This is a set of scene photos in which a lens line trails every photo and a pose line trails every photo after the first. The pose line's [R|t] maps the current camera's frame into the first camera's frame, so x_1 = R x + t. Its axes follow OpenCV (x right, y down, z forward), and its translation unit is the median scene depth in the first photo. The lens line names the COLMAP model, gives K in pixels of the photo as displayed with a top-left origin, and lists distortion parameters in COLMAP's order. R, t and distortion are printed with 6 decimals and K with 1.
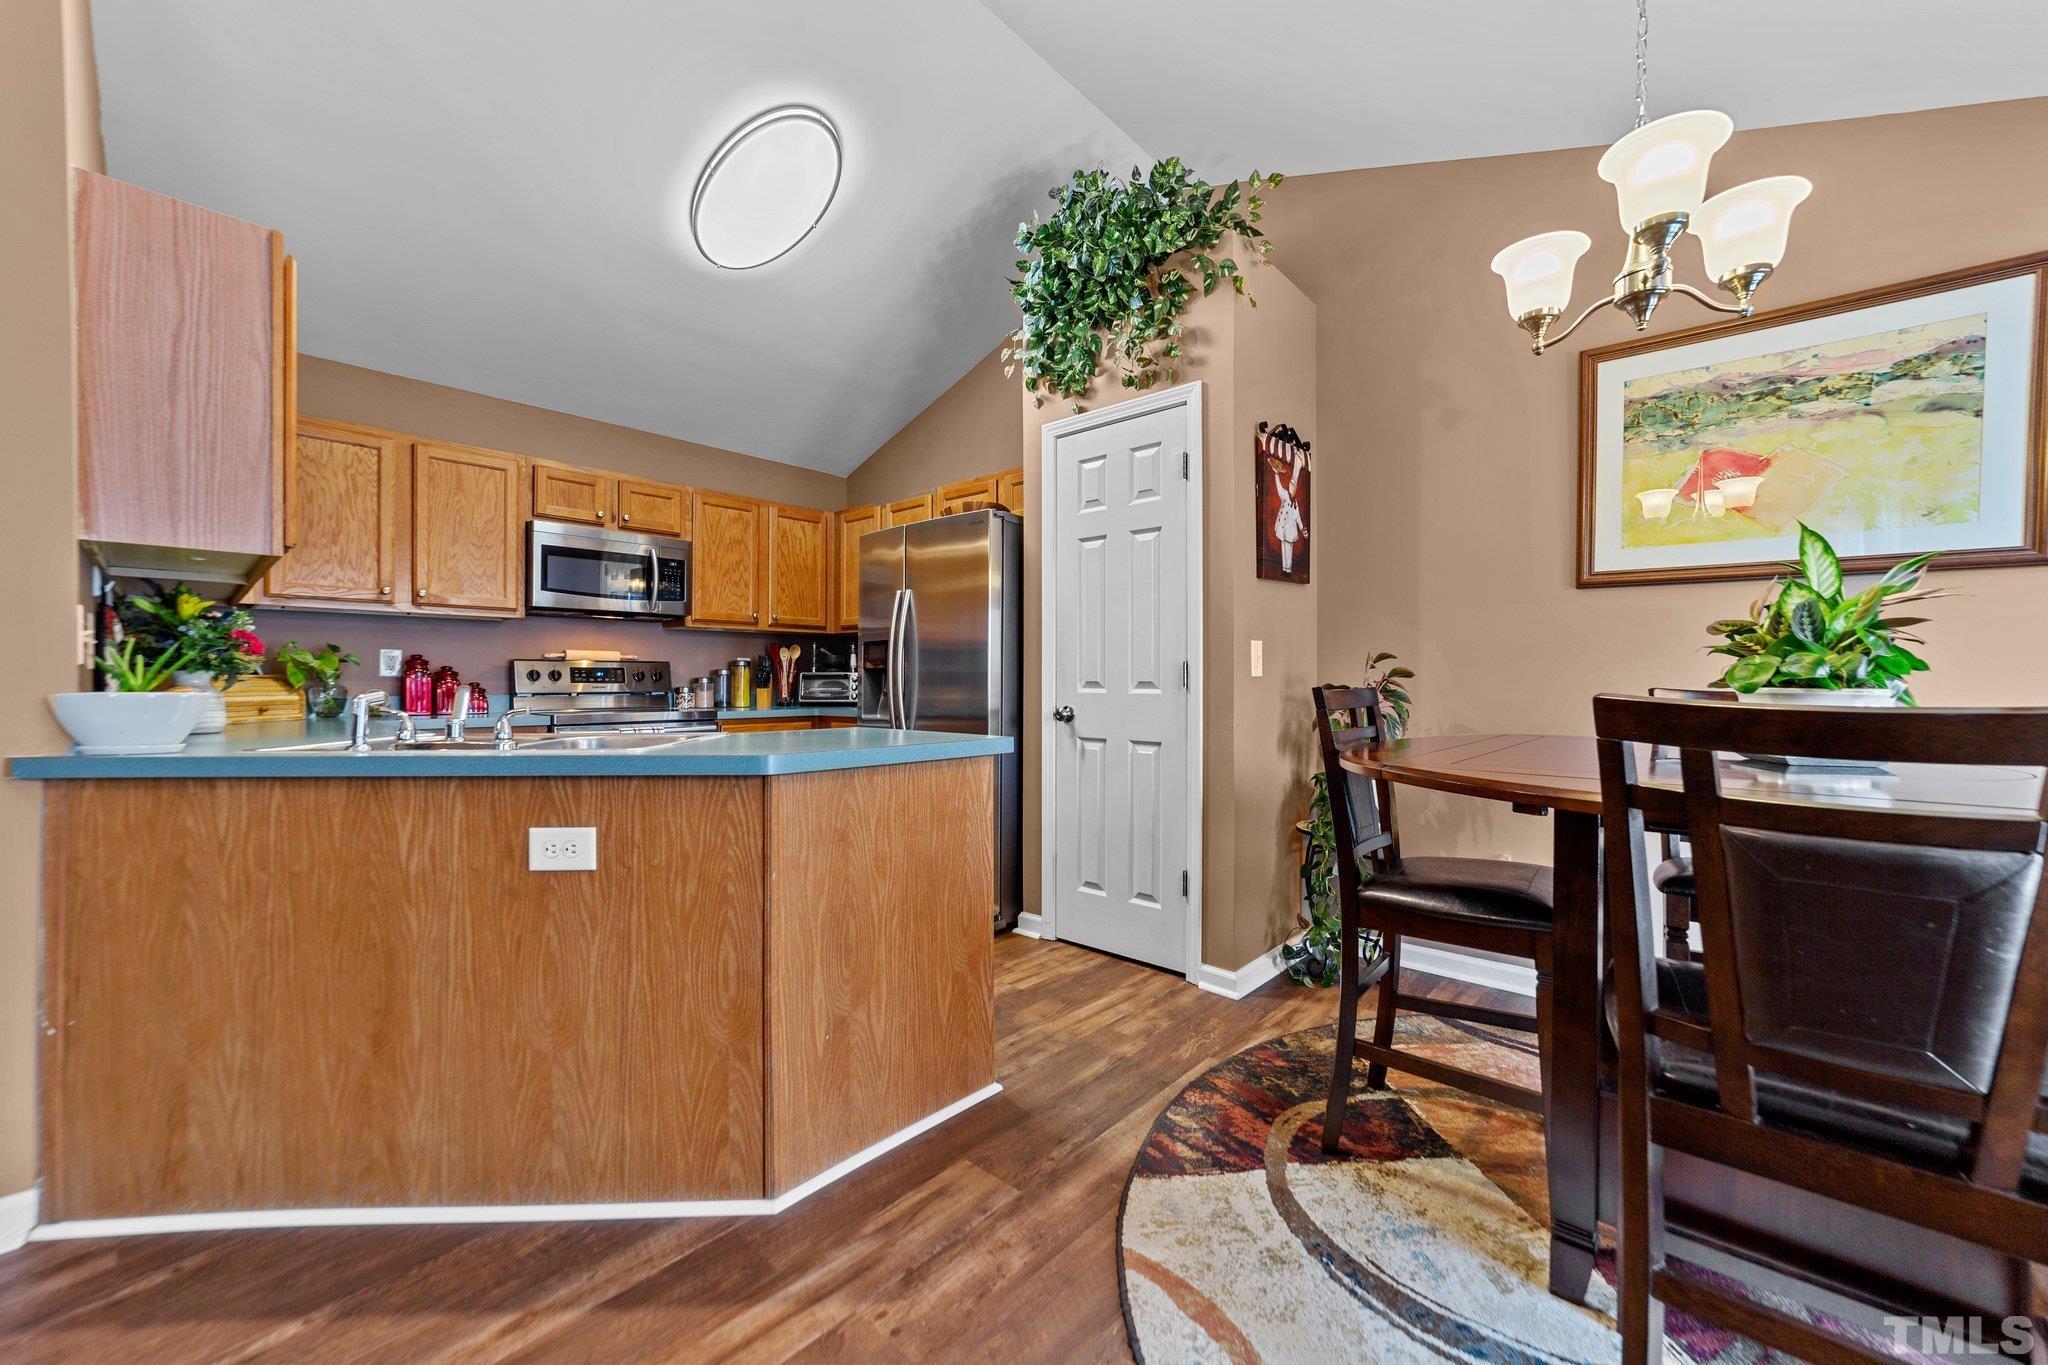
lens RADIAL K [[793.3, 0, 1031.3], [0, 793.3, 675.2], [0, 0, 1]] dist [-0.013415, 0.001948]
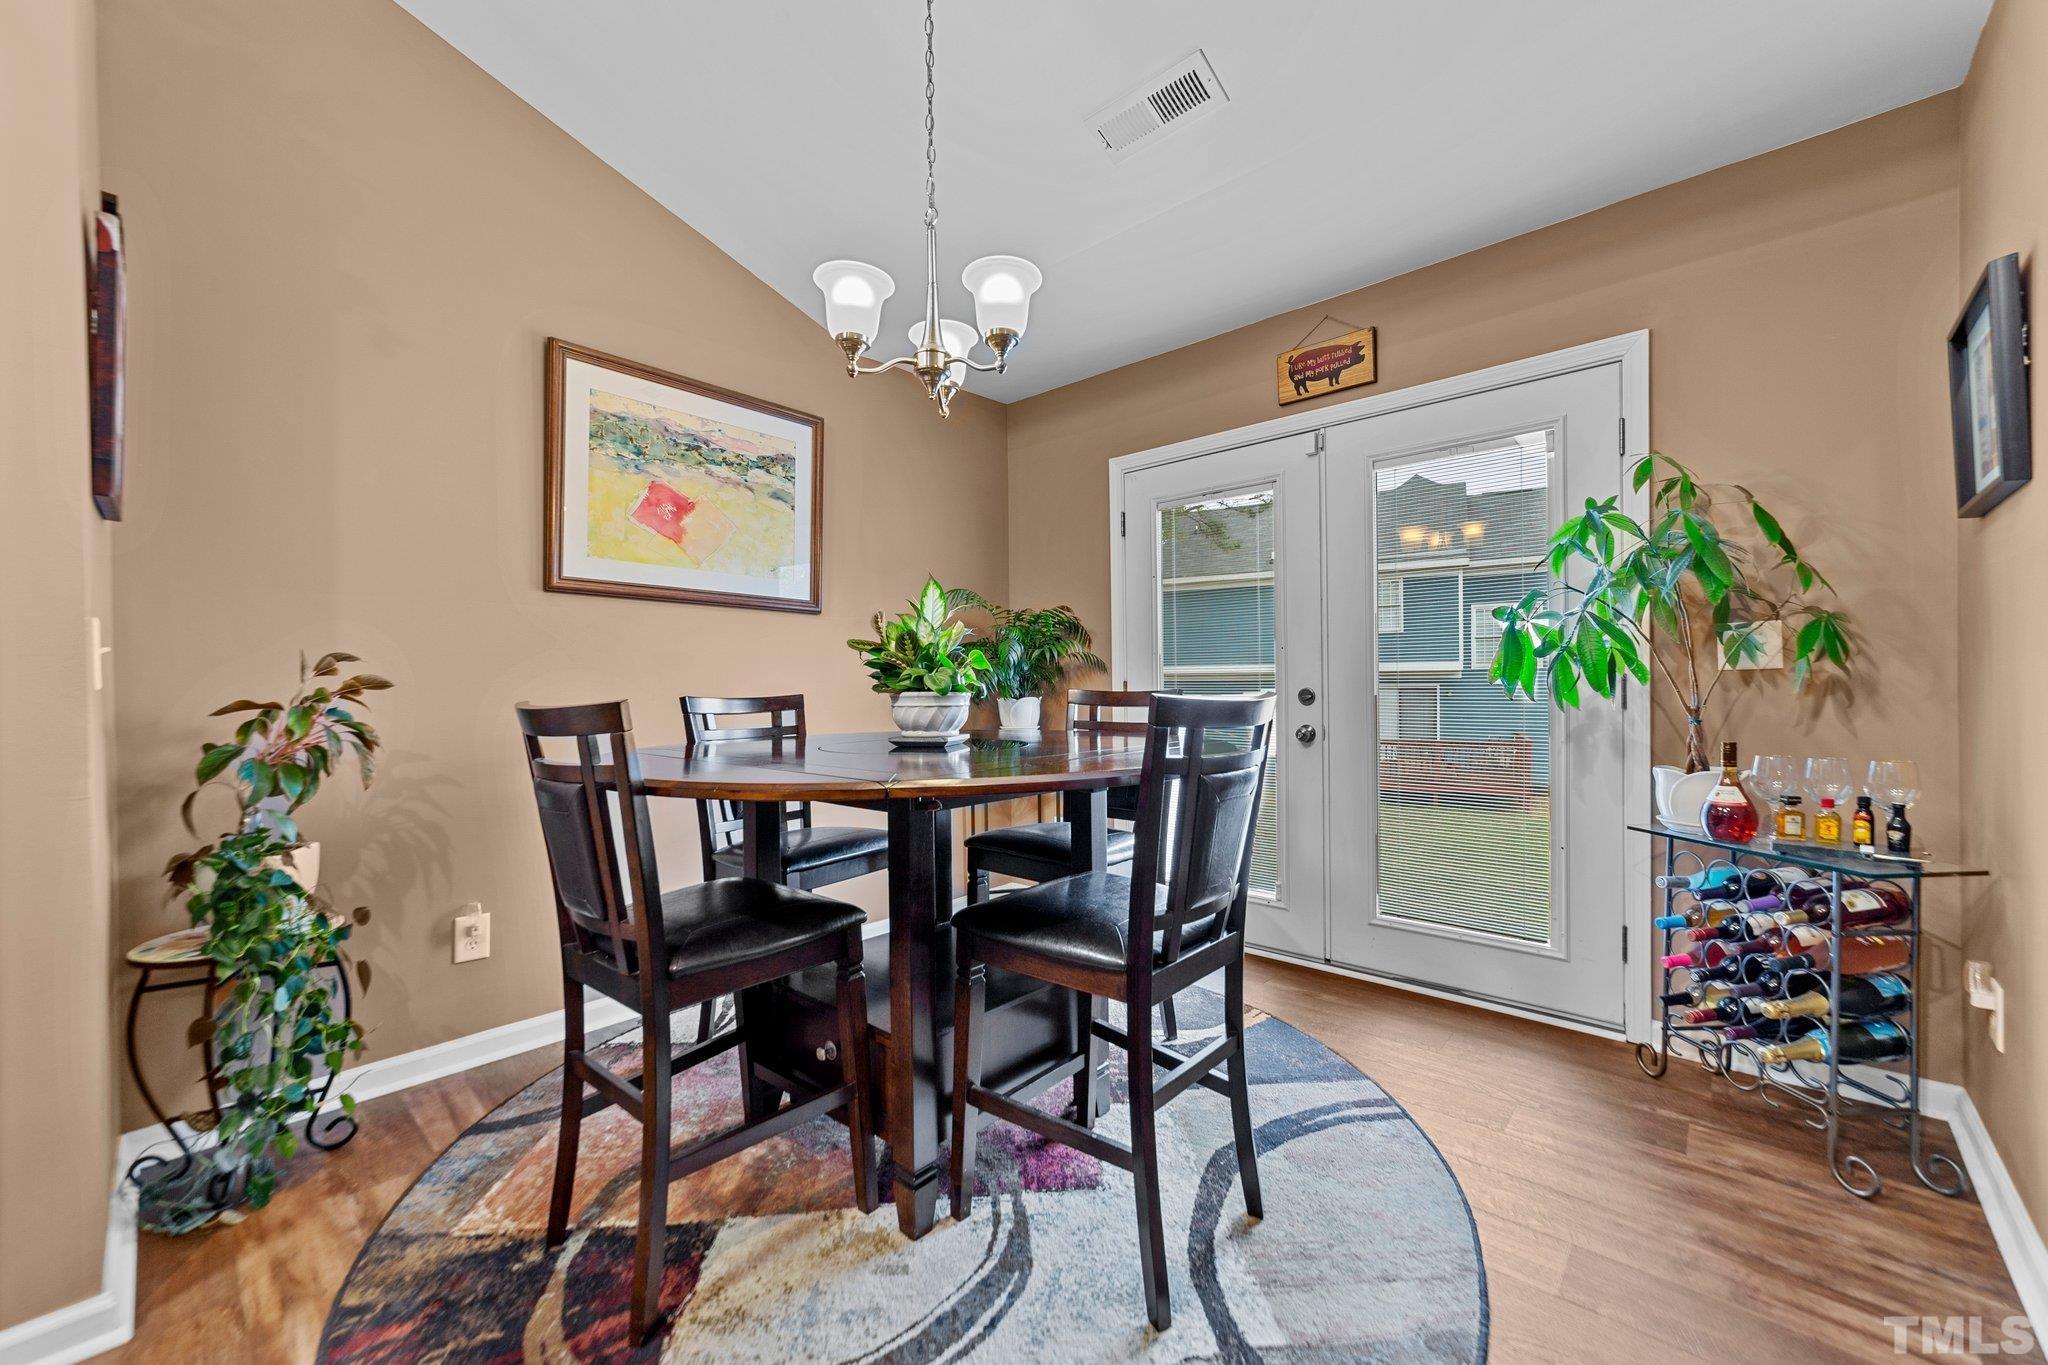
lens RADIAL K [[793.3, 0, 1030.2], [0, 793.3, 687.2], [0, 0, 1]] dist [-0.013415, 0.001948]
pose [[-0.002538, -0.005685, 0.999981, -0.279020], [0.005098, 0.999971, 0.005698, -0.000239], [-0.999984, 0.005113, -0.002509, 0.519920]]
